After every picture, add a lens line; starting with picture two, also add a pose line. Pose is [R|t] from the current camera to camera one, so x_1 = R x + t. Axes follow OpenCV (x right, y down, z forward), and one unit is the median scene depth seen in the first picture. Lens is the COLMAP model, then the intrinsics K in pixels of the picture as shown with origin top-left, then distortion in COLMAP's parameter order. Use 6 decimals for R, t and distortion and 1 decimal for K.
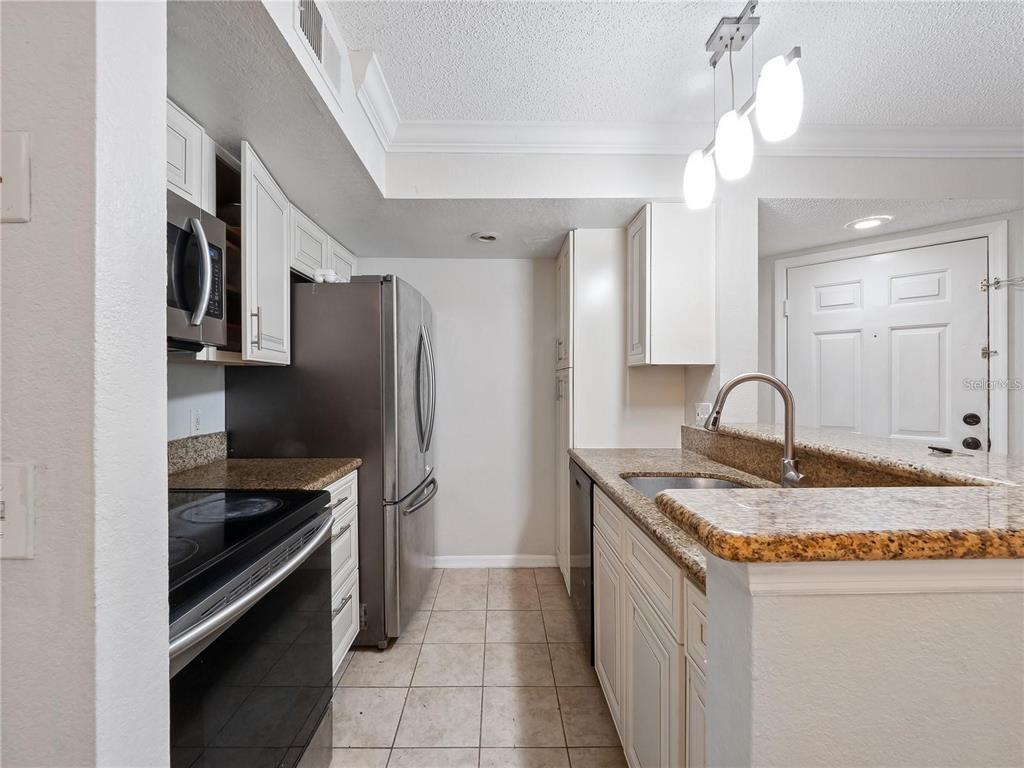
lens RADIAL K [[441.4, 0, 503.4], [0, 441.4, 387.3], [0, 0, 1]] dist [-0.002017, -0.003818]
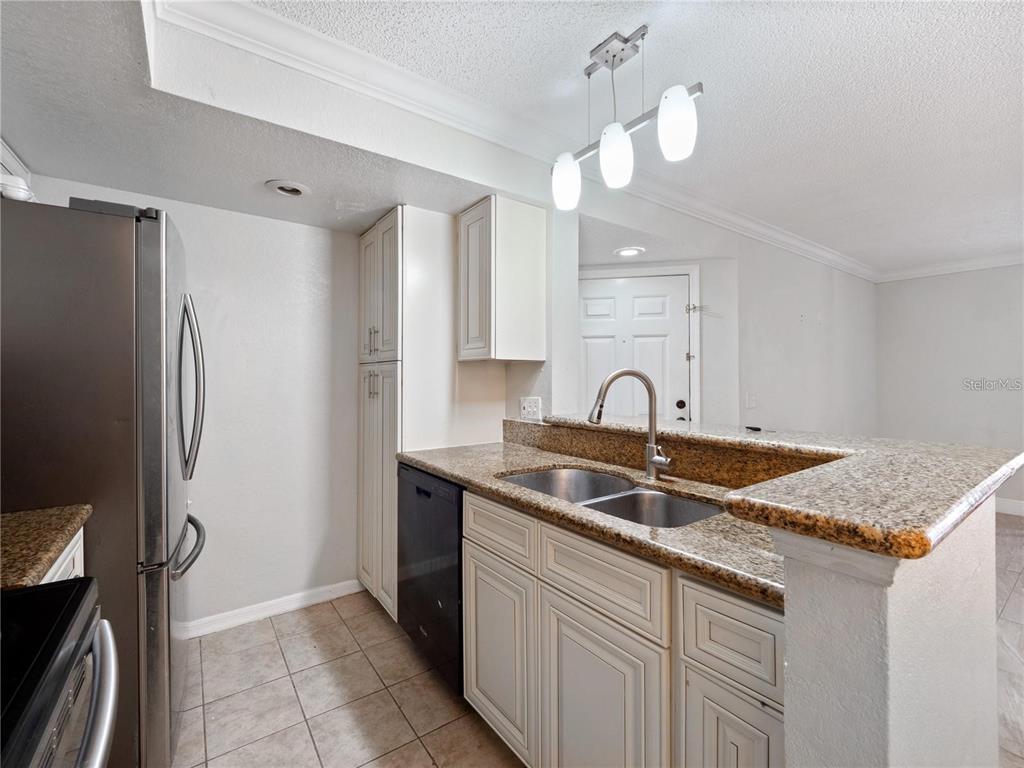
lens RADIAL K [[441.4, 0, 512.9], [0, 441.4, 378.1], [0, 0, 1]] dist [-0.002017, -0.003818]
pose [[0.818105, 0.000432, 0.575068, -0.179845], [0.005353, 0.999951, -0.008366, -0.001355], [-0.575044, 0.009923, 0.818063, 0.164411]]
